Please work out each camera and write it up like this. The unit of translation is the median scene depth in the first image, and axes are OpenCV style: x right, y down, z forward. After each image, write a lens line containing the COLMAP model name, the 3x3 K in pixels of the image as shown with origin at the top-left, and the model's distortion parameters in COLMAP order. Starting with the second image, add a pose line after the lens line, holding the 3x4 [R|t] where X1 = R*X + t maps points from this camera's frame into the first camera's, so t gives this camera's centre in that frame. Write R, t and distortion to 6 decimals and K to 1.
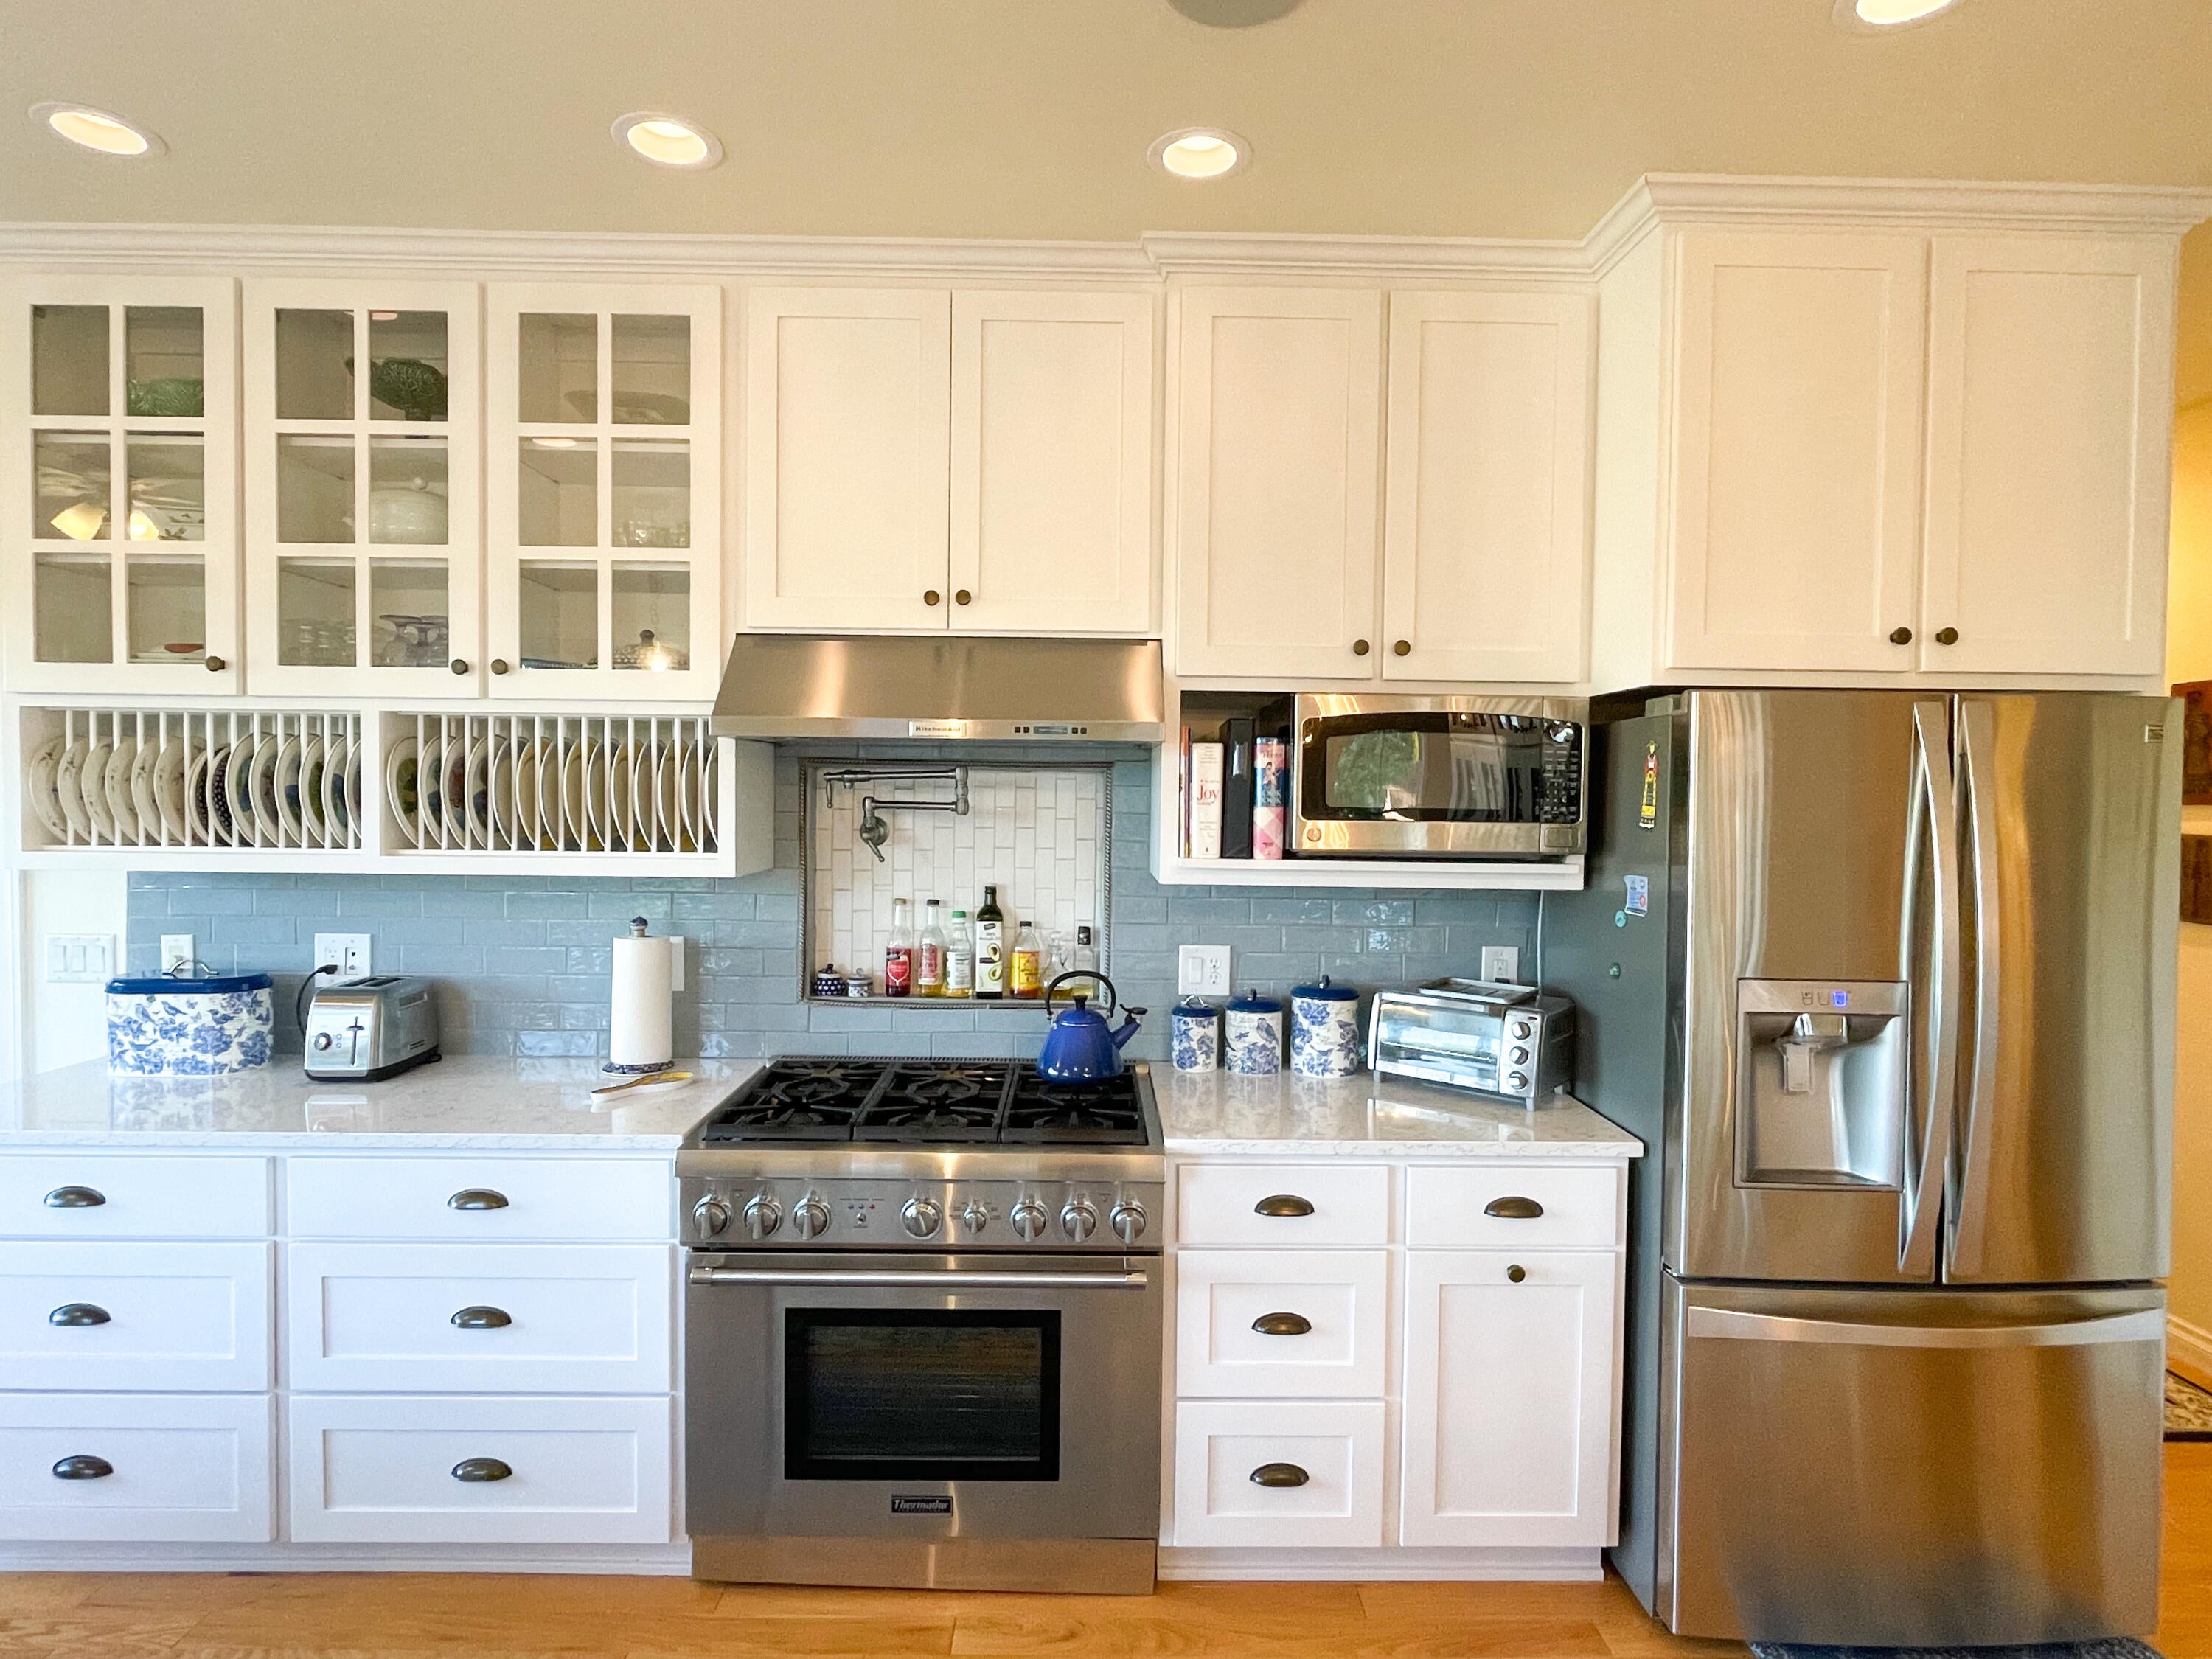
lens RADIAL K [[1236.4, 0, 1110.1], [0, 1236.4, 831.7], [0, 0, 1]] dist [-0.003216, 0.002215]
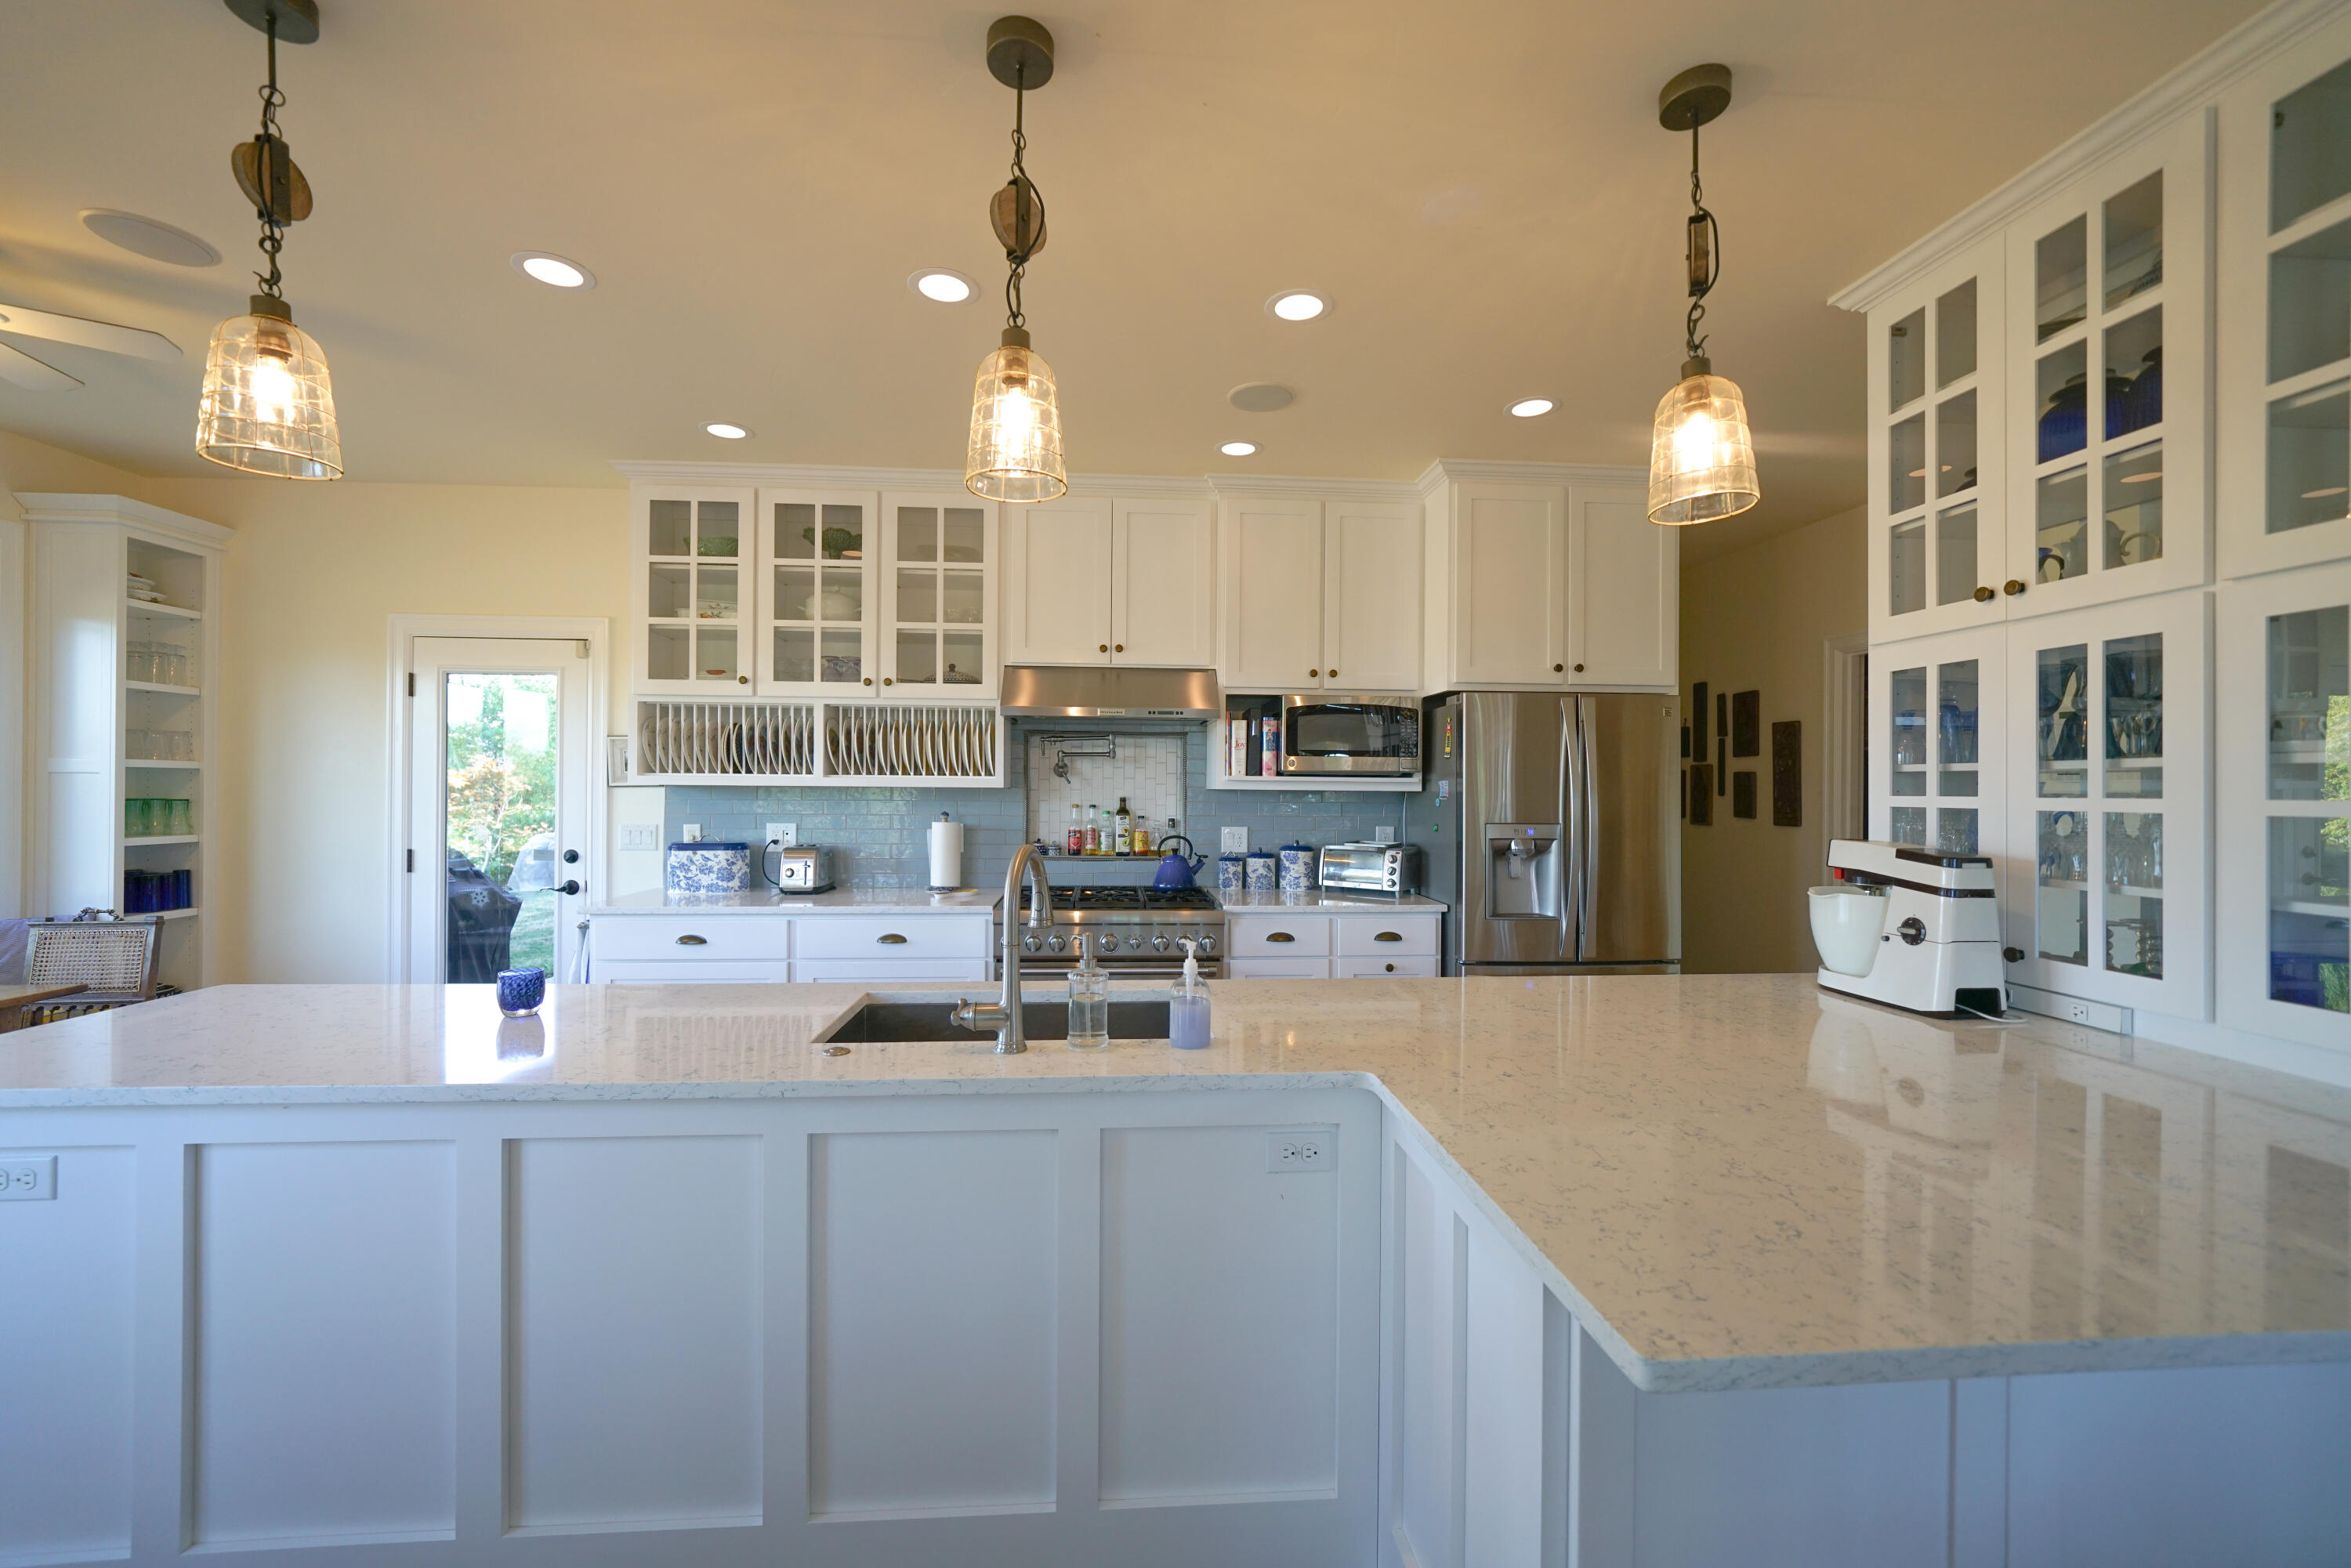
lens RADIAL K [[940.1, 0, 1175.4], [0, 940.1, 787.5], [0, 0, 1]] dist [0.001710, -0.000165]
pose [[0.998276, -0.004932, 0.058478, -0.116919], [0.006810, 0.999466, -0.031963, 0.088628], [-0.058290, 0.032307, 0.997777, -0.535065]]
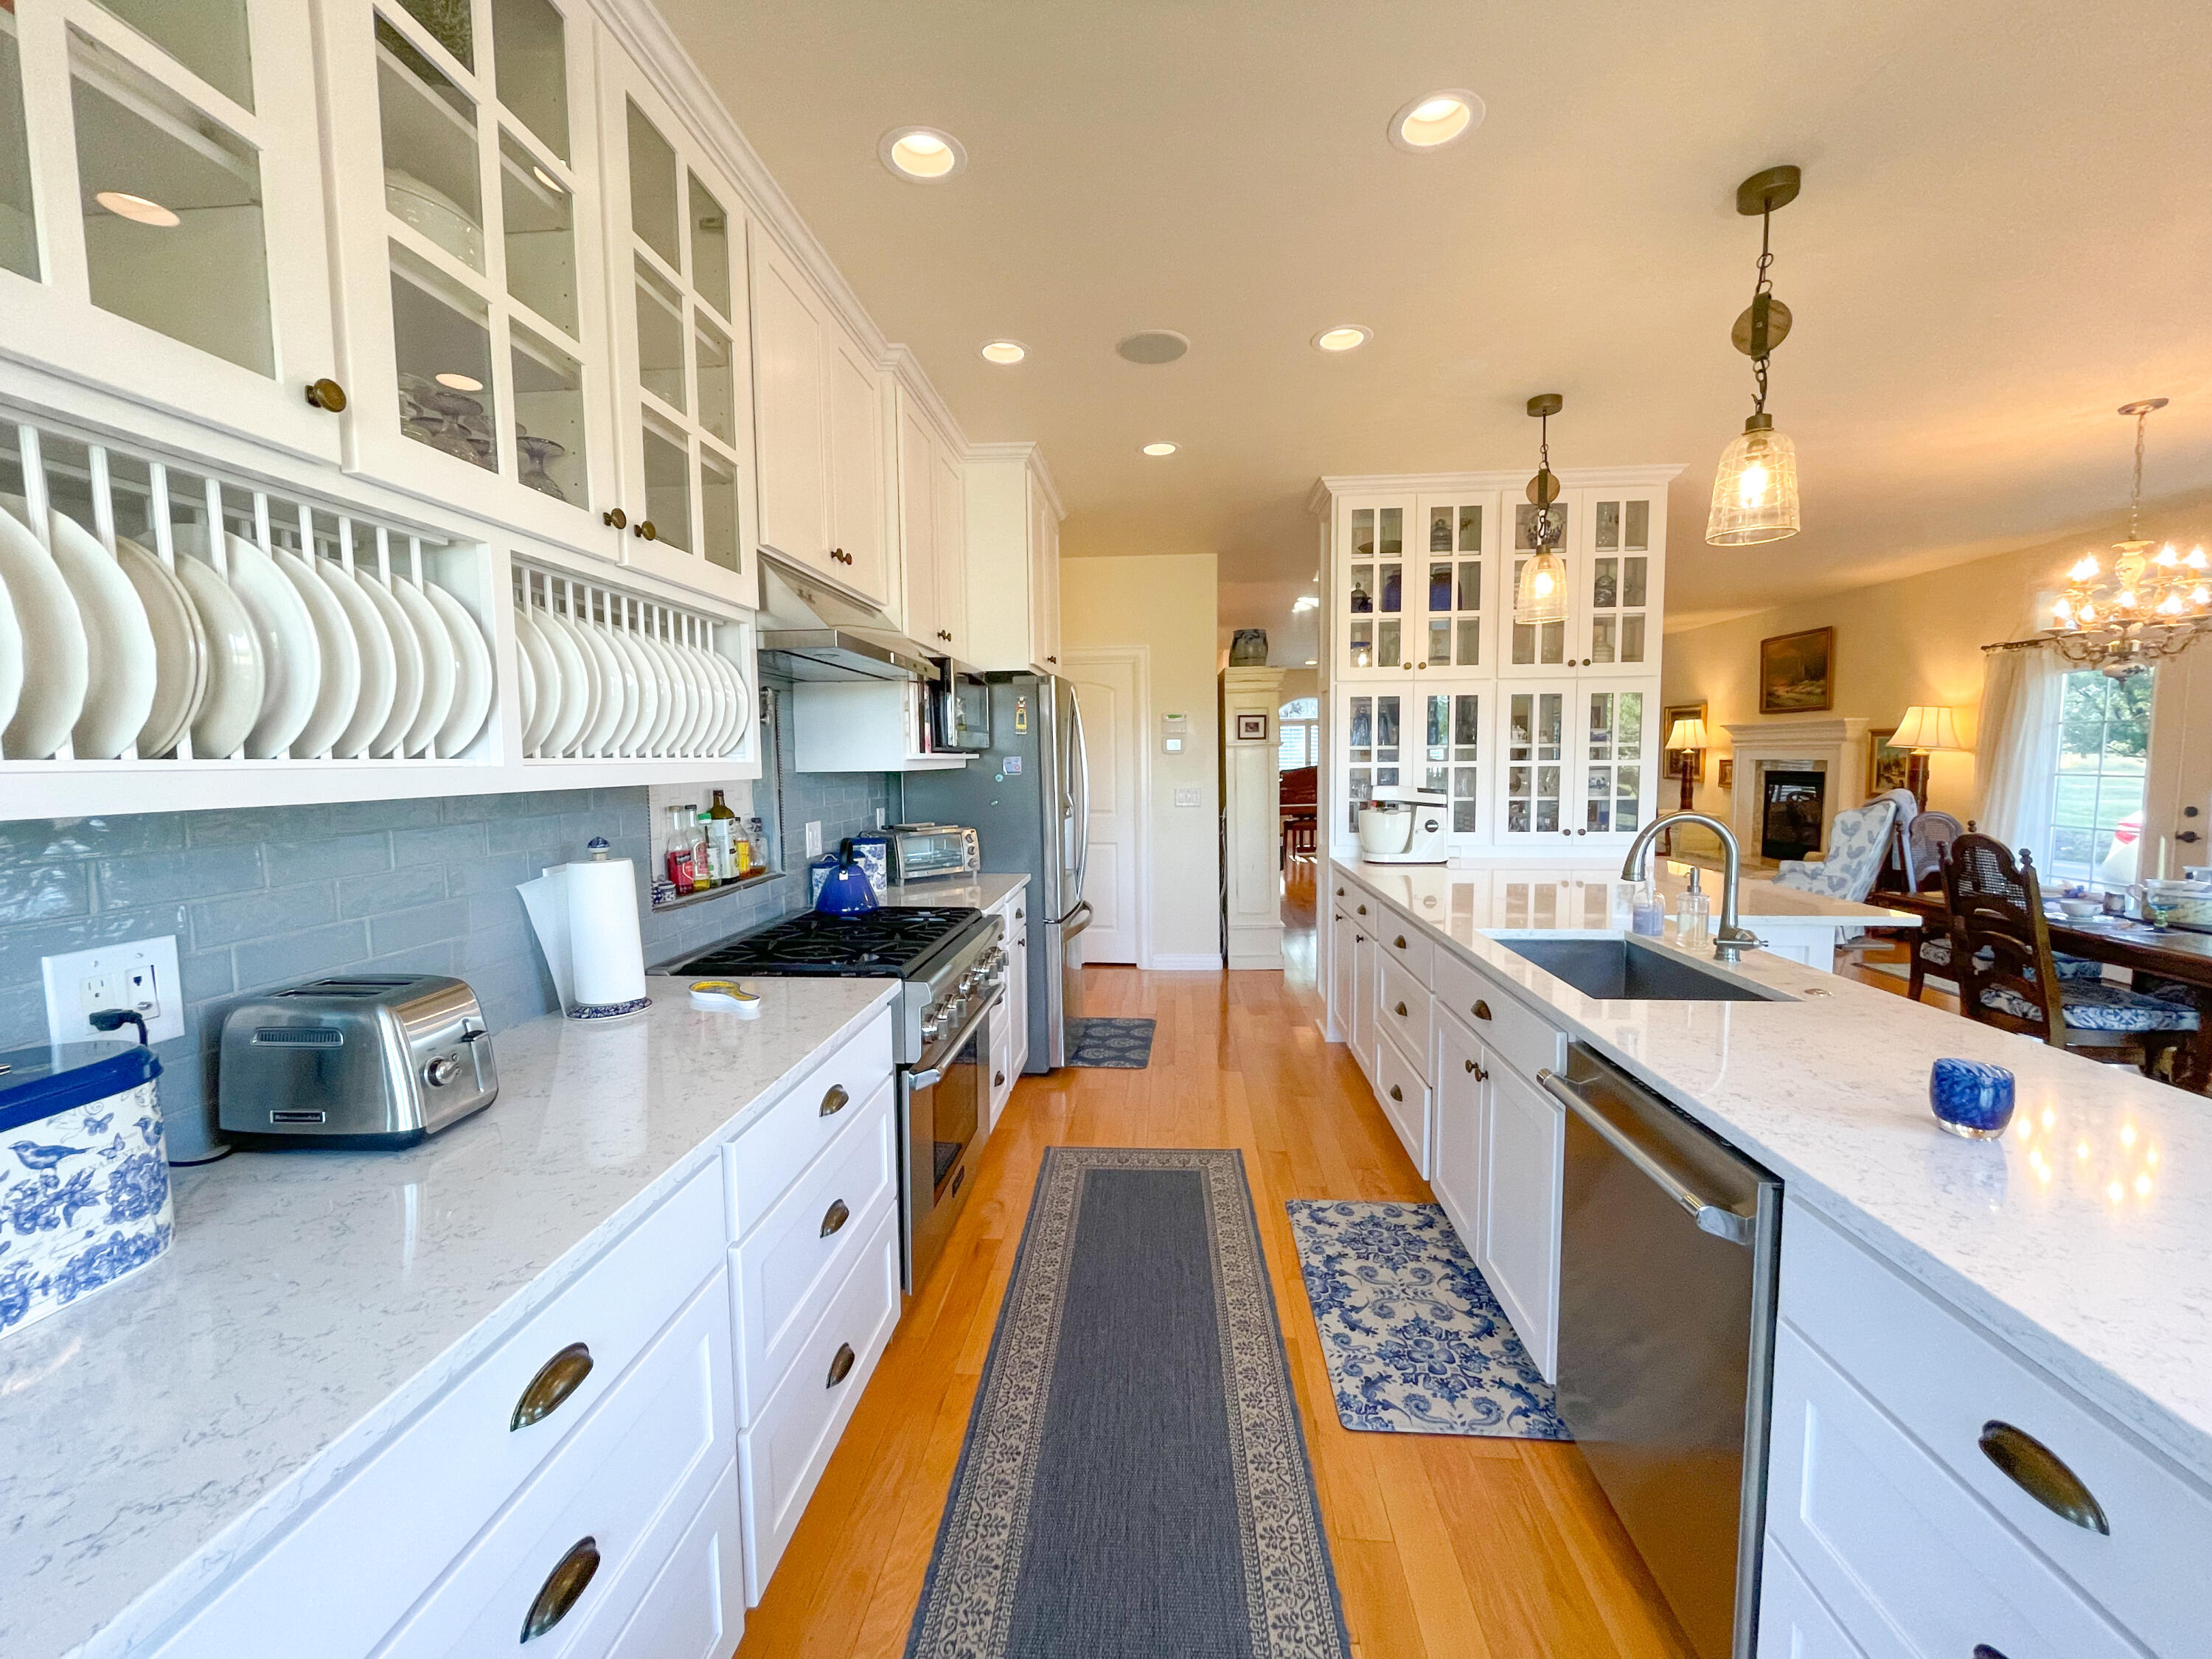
lens RADIAL K [[886.2, 0, 1115.1], [0, 886.2, 831.7], [0, 0, 1]] dist [-0.000012, -0.000113]
pose [[0.085678, -0.098803, 0.991412, -1.056429], [0.043860, 0.994480, 0.095318, 0.023751], [-0.995357, 0.035317, 0.089538, 0.634832]]
